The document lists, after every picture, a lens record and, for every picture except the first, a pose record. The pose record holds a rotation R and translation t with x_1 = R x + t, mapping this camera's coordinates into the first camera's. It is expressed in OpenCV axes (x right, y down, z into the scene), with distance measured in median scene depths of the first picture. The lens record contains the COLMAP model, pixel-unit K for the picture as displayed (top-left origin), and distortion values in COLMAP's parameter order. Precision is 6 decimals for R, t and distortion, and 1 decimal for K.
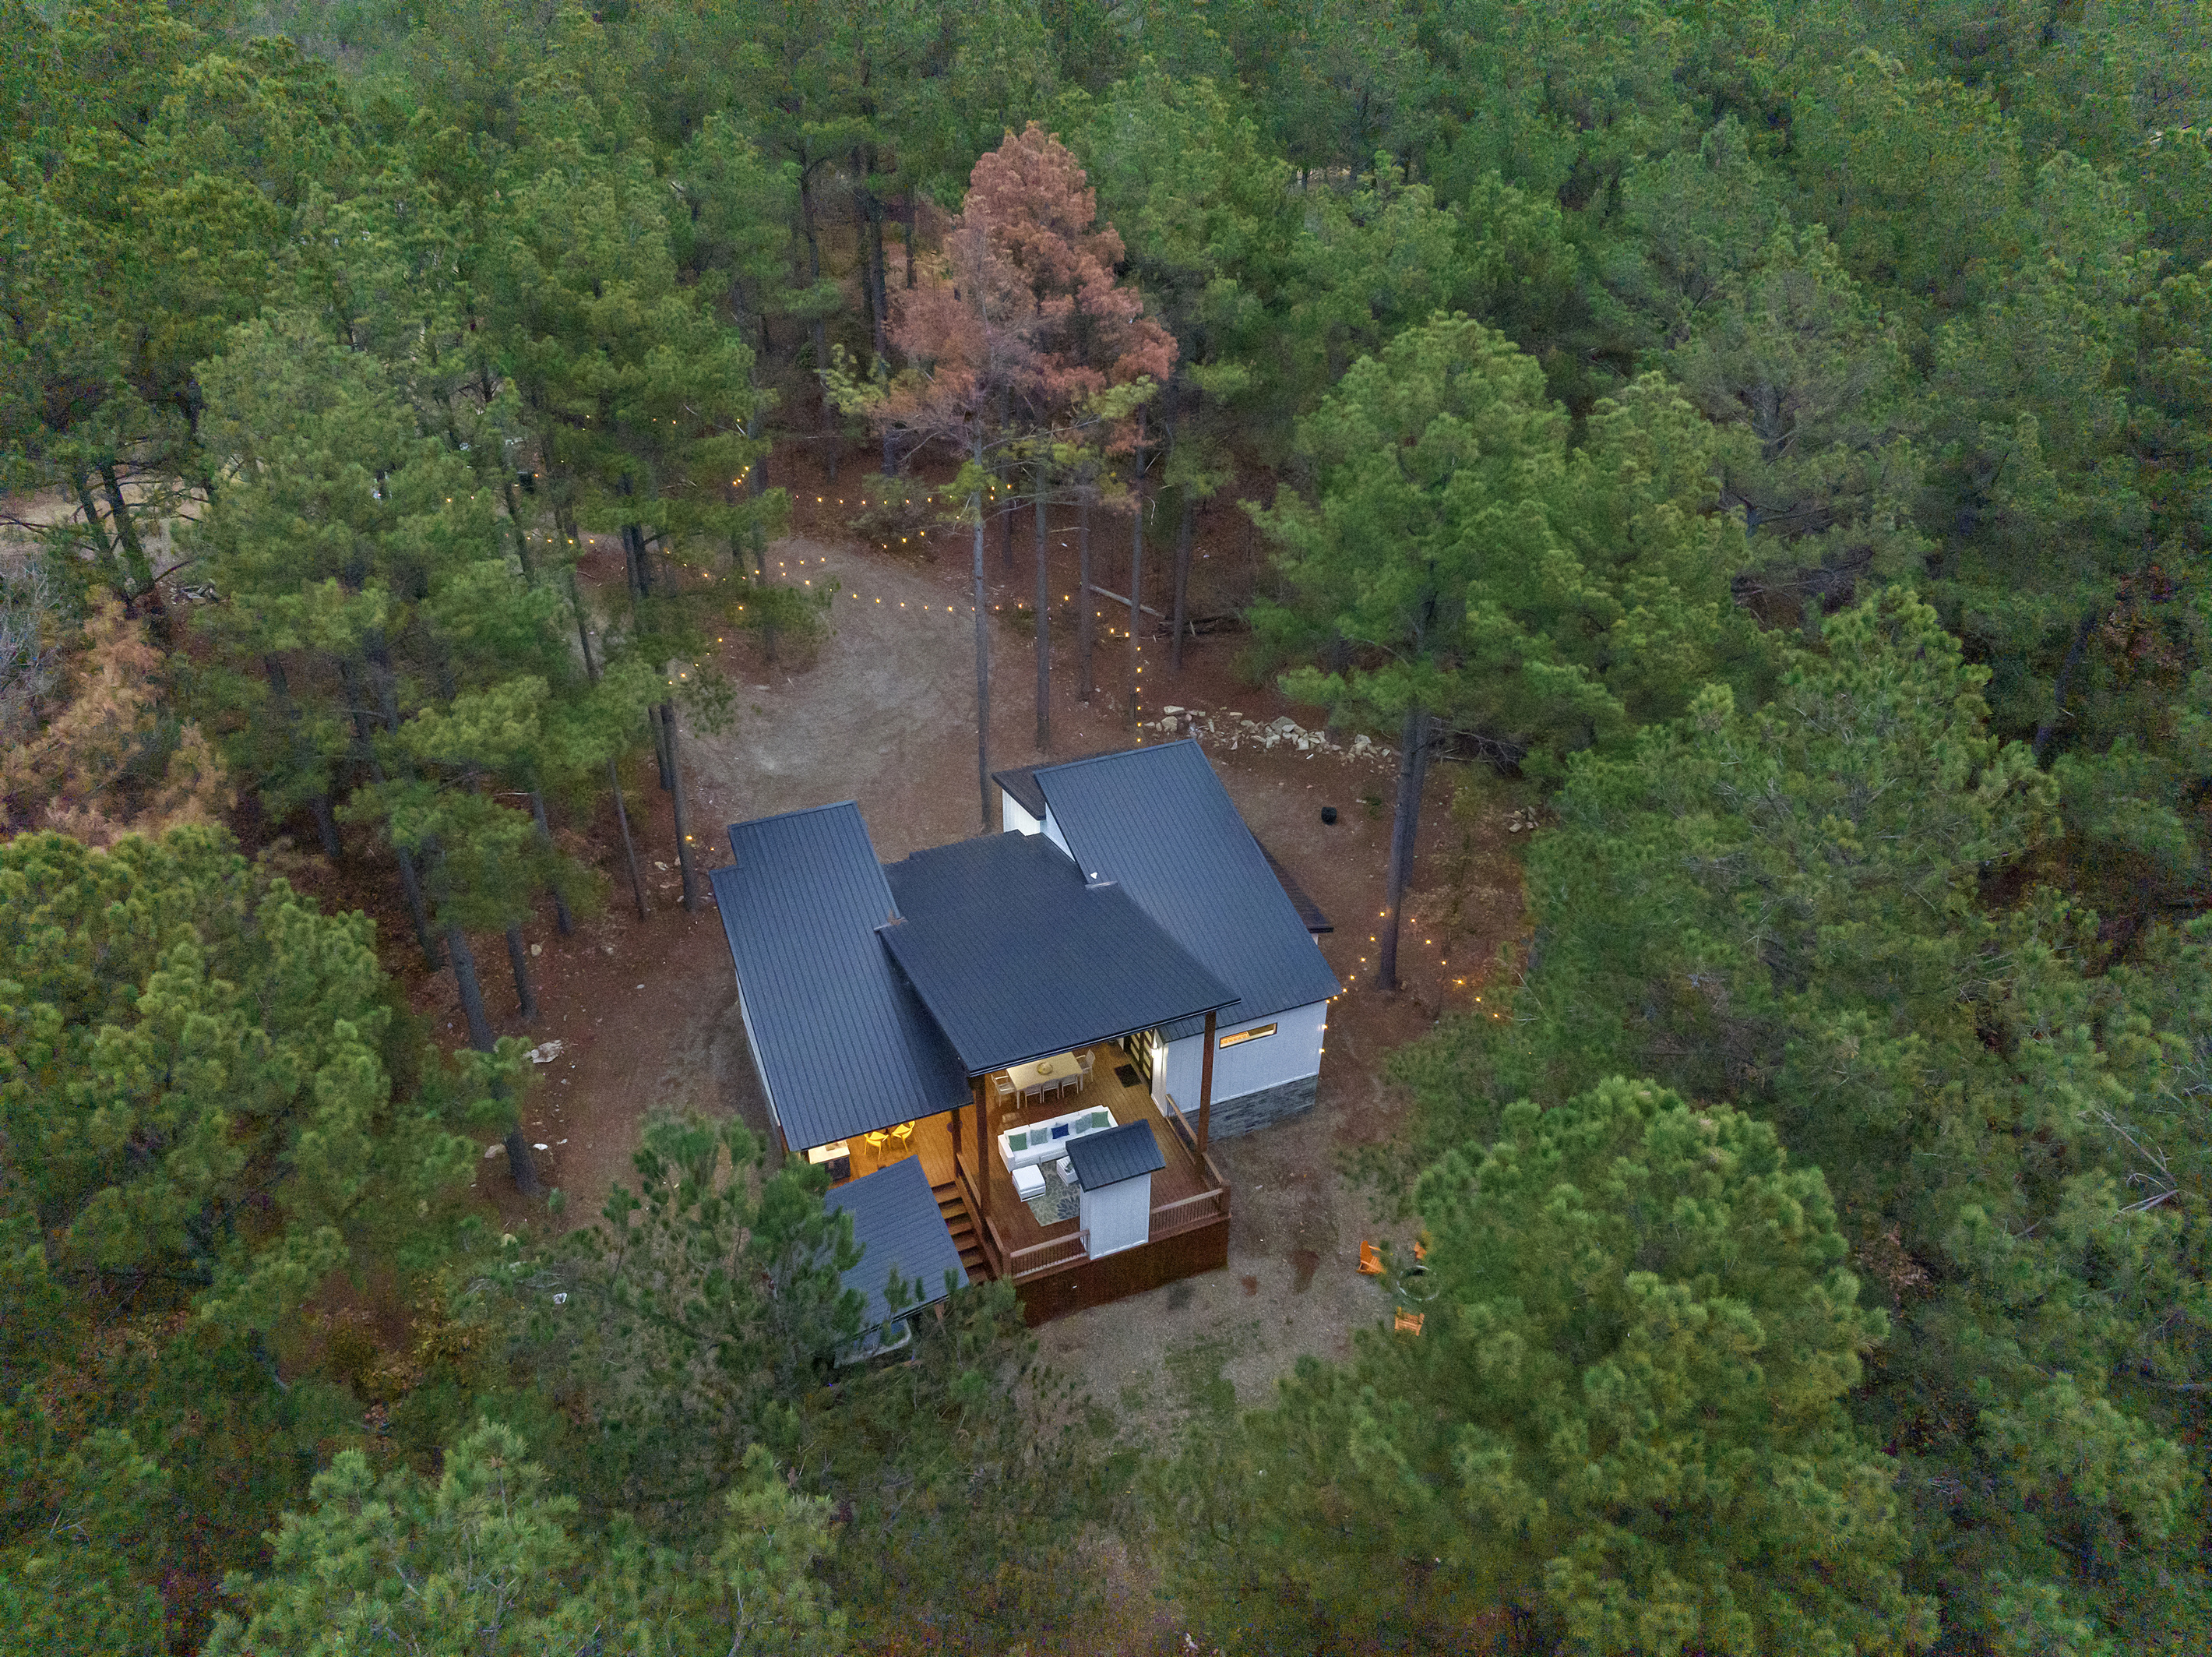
lens RADIAL K [[1562.4, 0, 1106.0], [0, 1562.4, 828.5], [0, 0, 1]] dist [-0.036414, -0.003927]
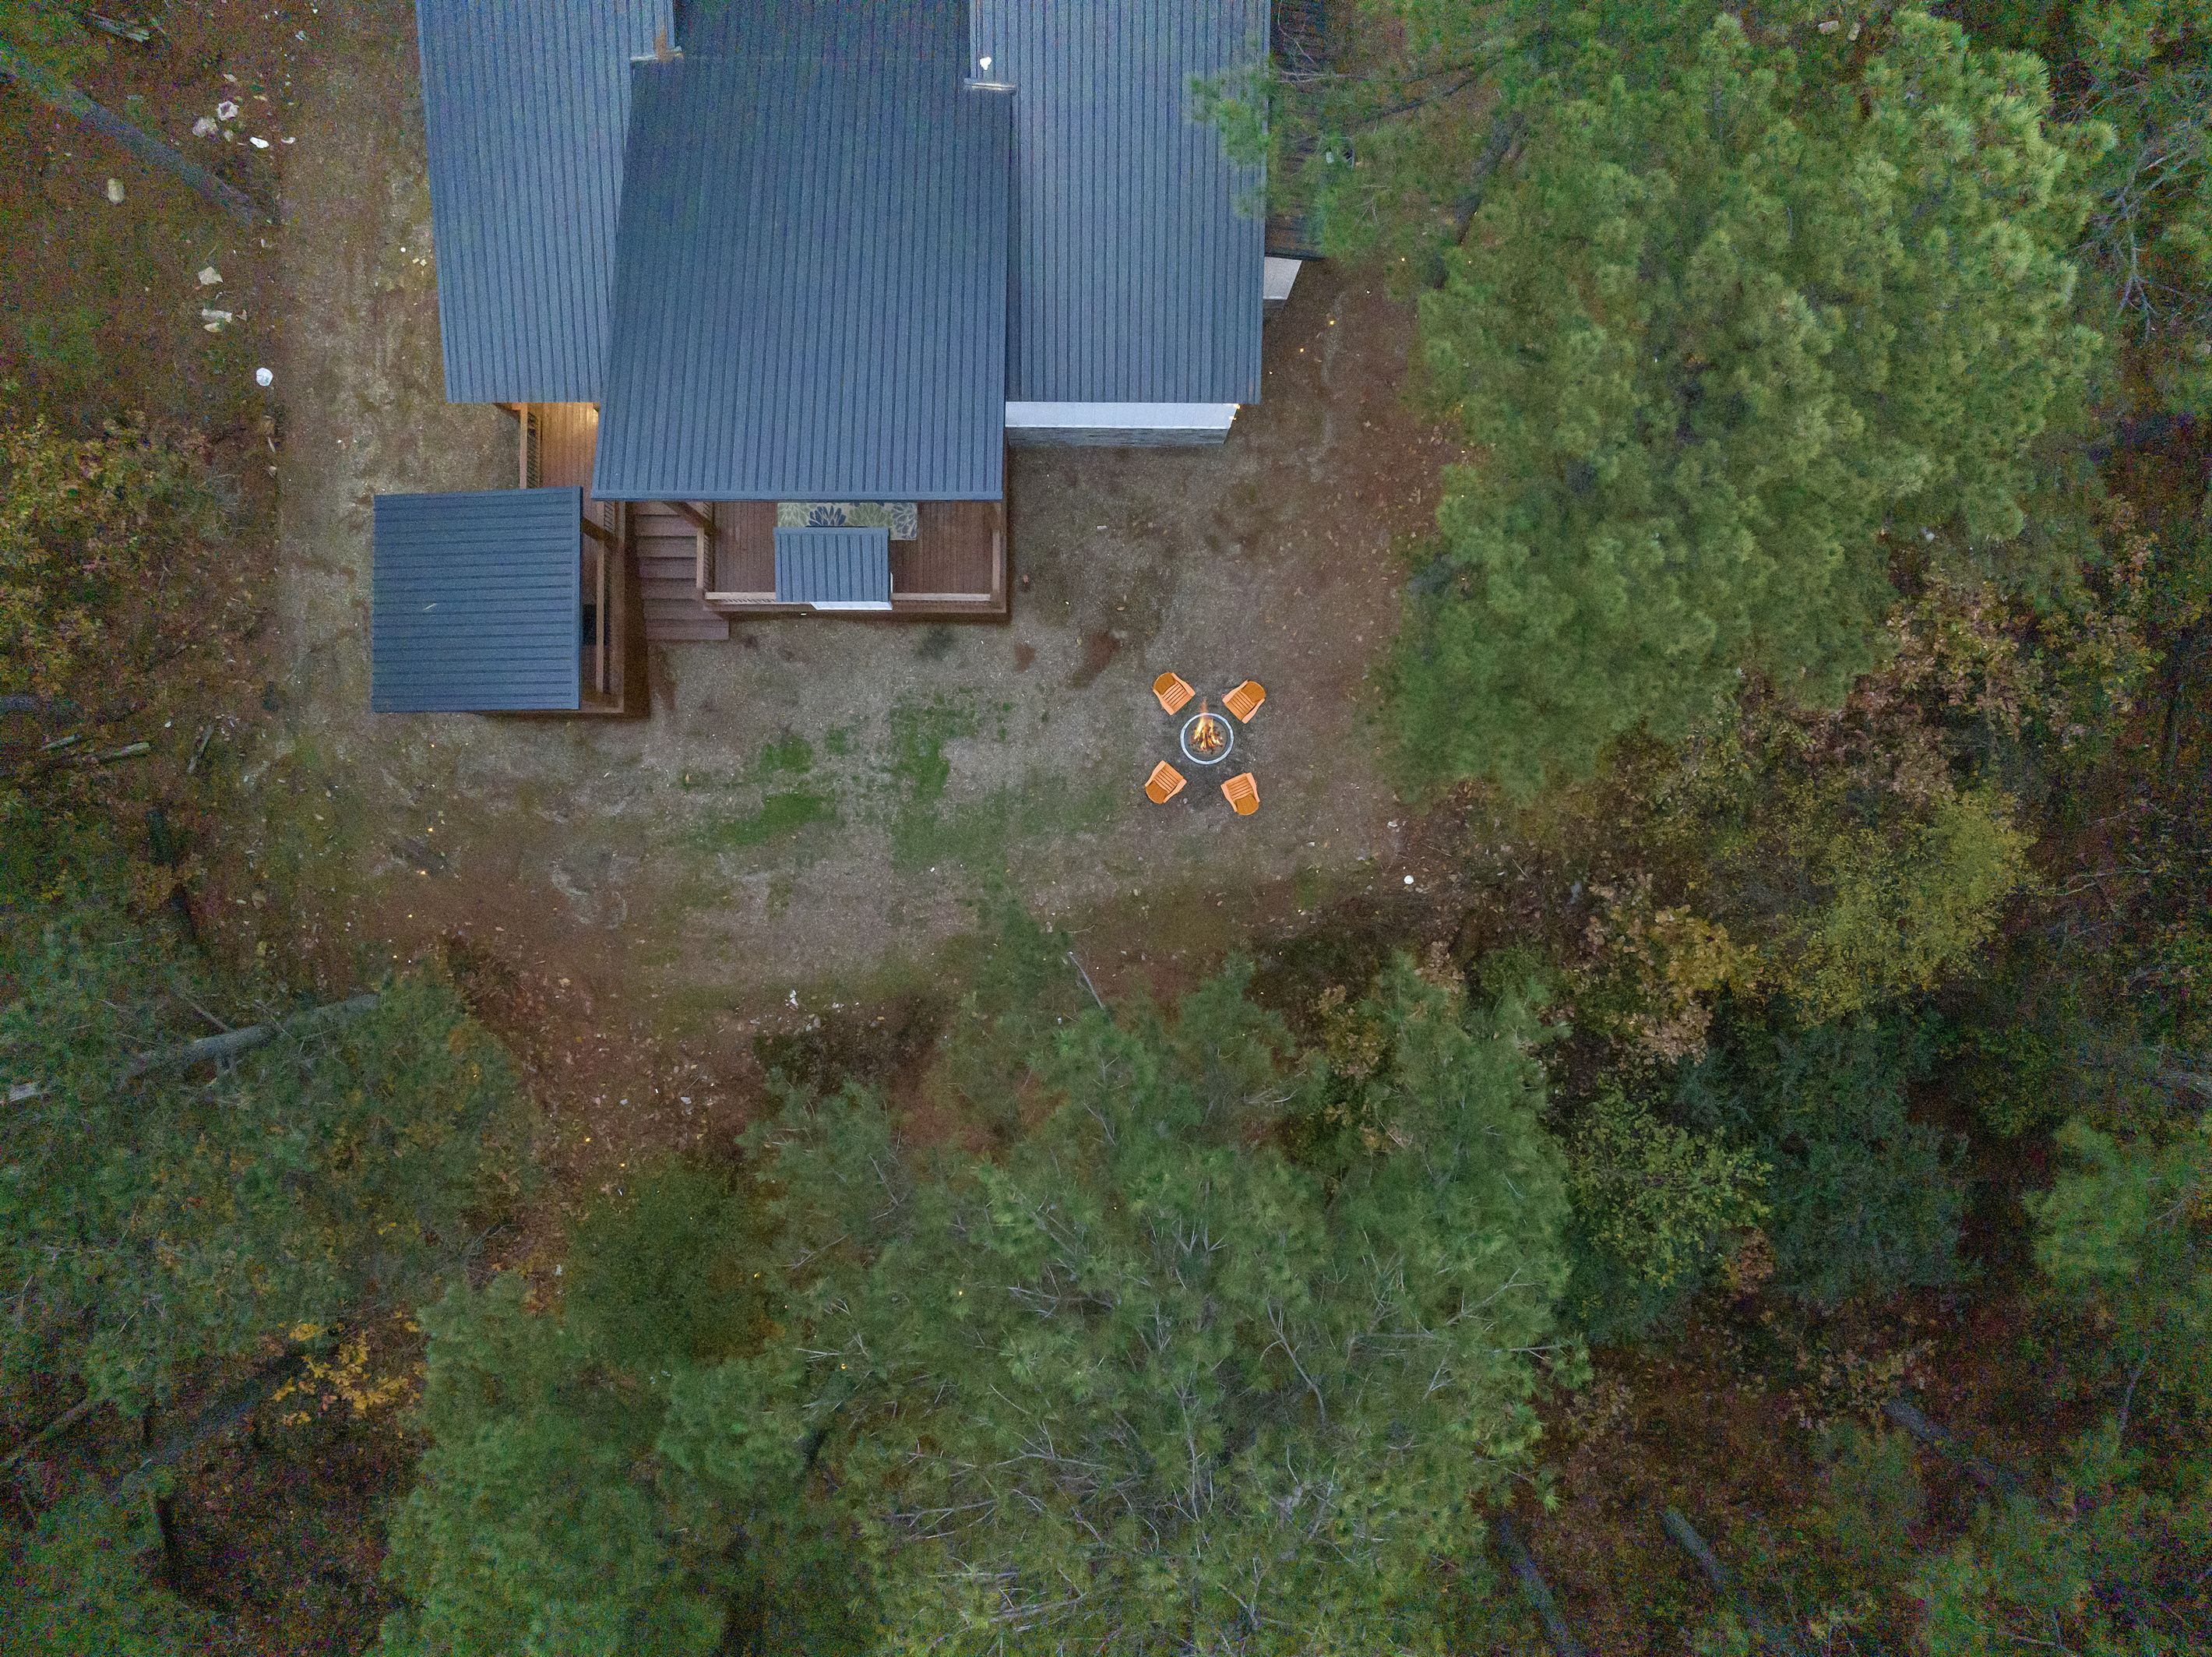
lens RADIAL K [[1555.2, 0, 1106.0], [0, 1555.2, 828.5], [0, 0, 1]] dist [-0.038038, -0.003261]
pose [[0.923657, 0.383211, 0.002820, 0.157097], [-0.219292, 0.522499, 0.823957, -0.338267], [0.314276, -0.761672, 0.566645, 0.442288]]
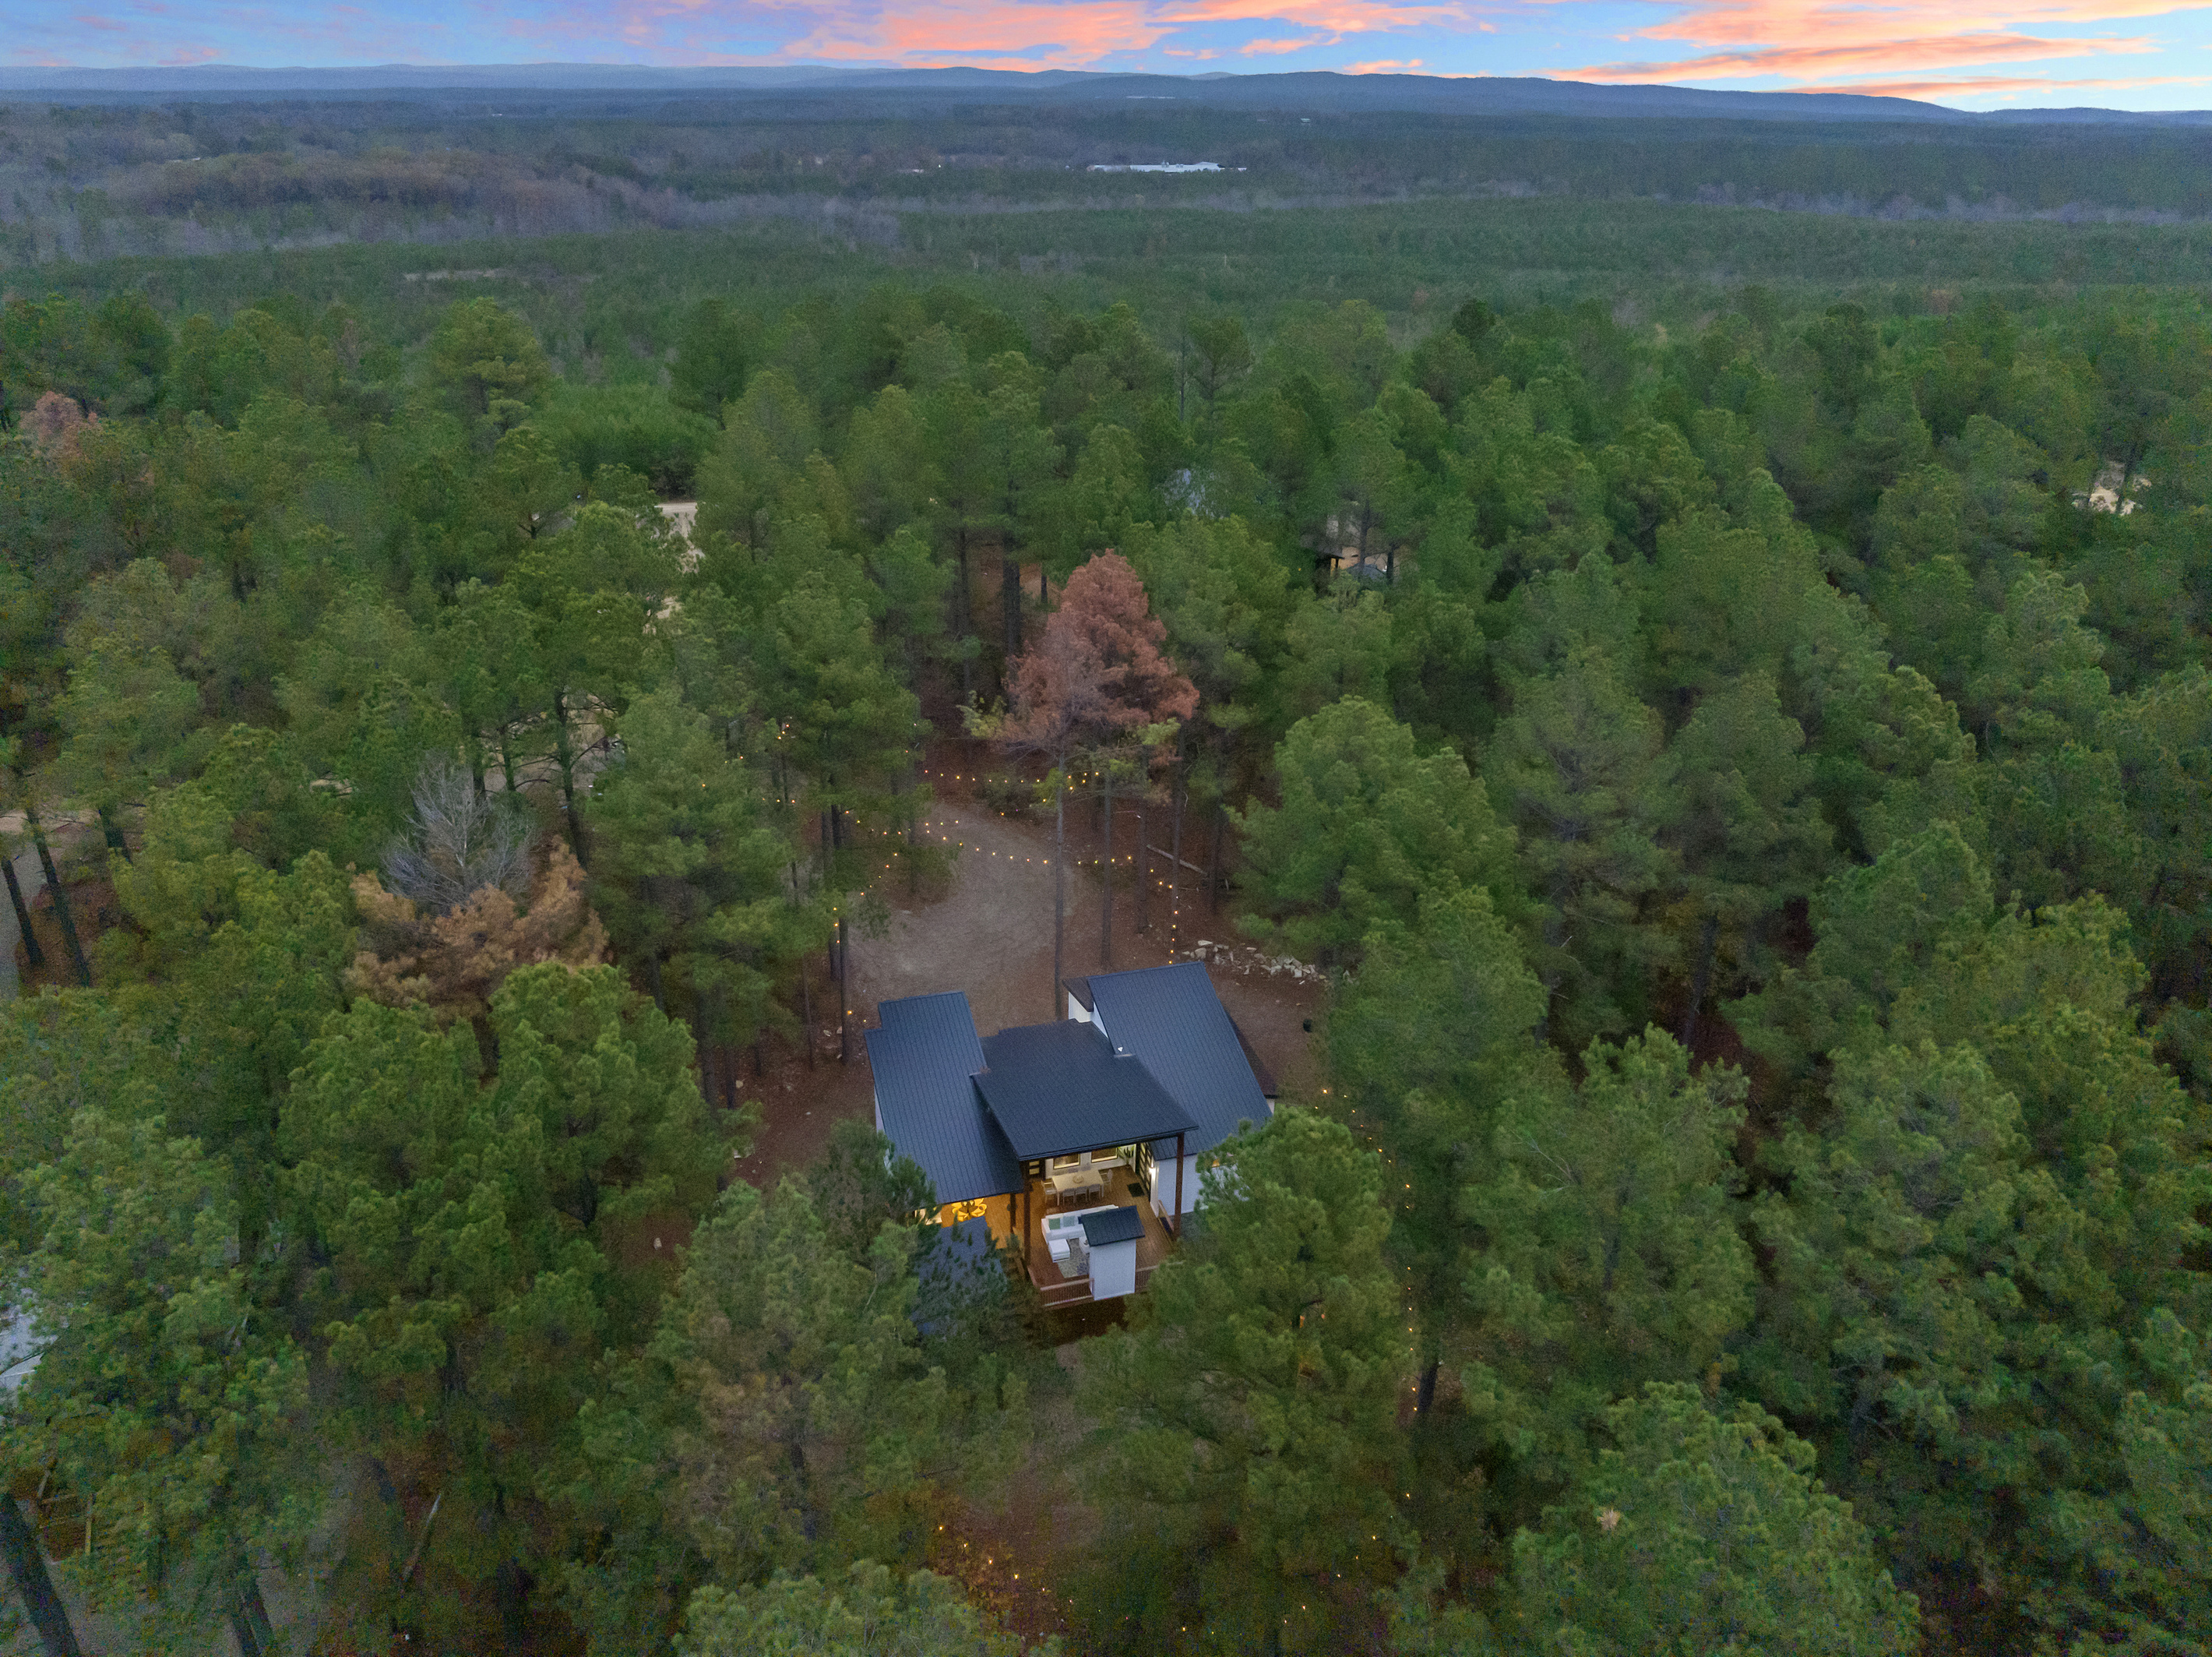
lens RADIAL K [[1550.4, 0, 1106.0], [0, 1550.4, 828.5], [0, 0, 1]] dist [-0.030746, -0.004950]
pose [[0.995109, 0.043776, -0.088557, 0.101736], [-0.056911, 0.986785, -0.151712, 0.048253], [0.080745, 0.156010, 0.984450, -0.483315]]
